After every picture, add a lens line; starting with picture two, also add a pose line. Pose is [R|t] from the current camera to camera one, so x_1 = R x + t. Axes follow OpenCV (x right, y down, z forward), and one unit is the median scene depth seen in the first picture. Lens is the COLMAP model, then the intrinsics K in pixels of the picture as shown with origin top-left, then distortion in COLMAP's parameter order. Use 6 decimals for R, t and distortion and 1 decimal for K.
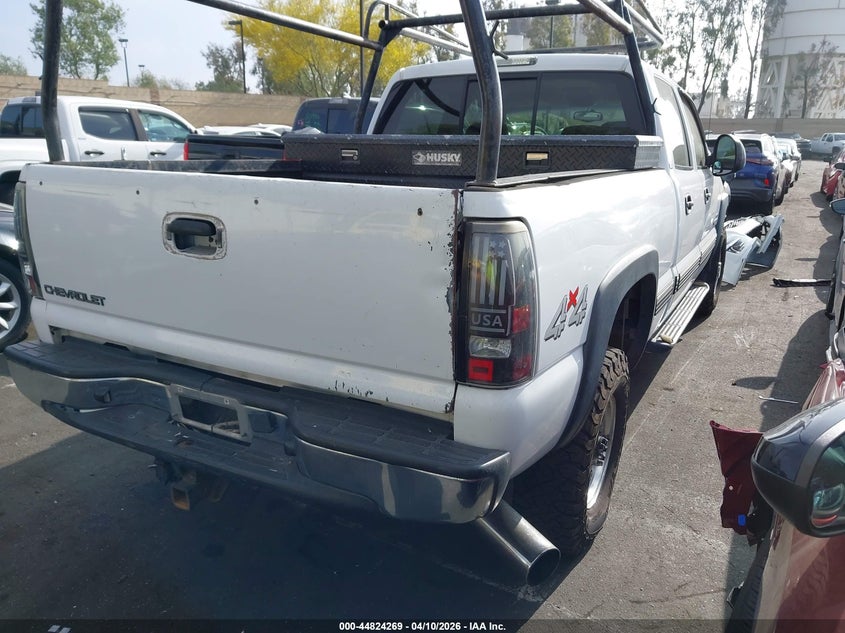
lens RADIAL K [[666.5, 0, 422.5], [0, 666.5, 316.5], [0, 0, 1]] dist [-0.006354, -0.002485]
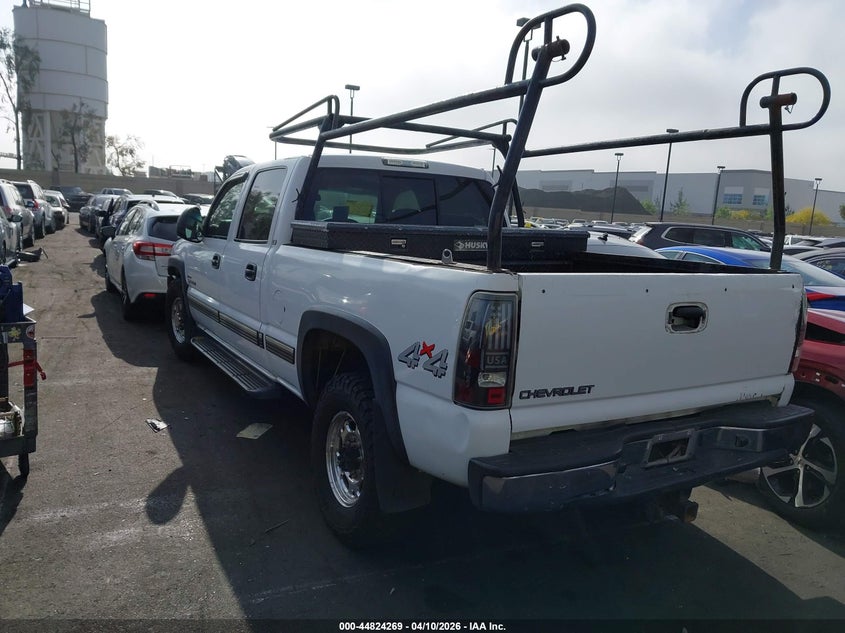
lens RADIAL K [[666.5, 0, 422.5], [0, 666.5, 316.5], [0, 0, 1]] dist [-0.006354, -0.002485]
pose [[0.537981, -0.118639, 0.834567, -1.013913], [0.180004, 0.983379, 0.023760, -0.144058], [-0.823514, 0.137443, 0.550394, 0.383965]]
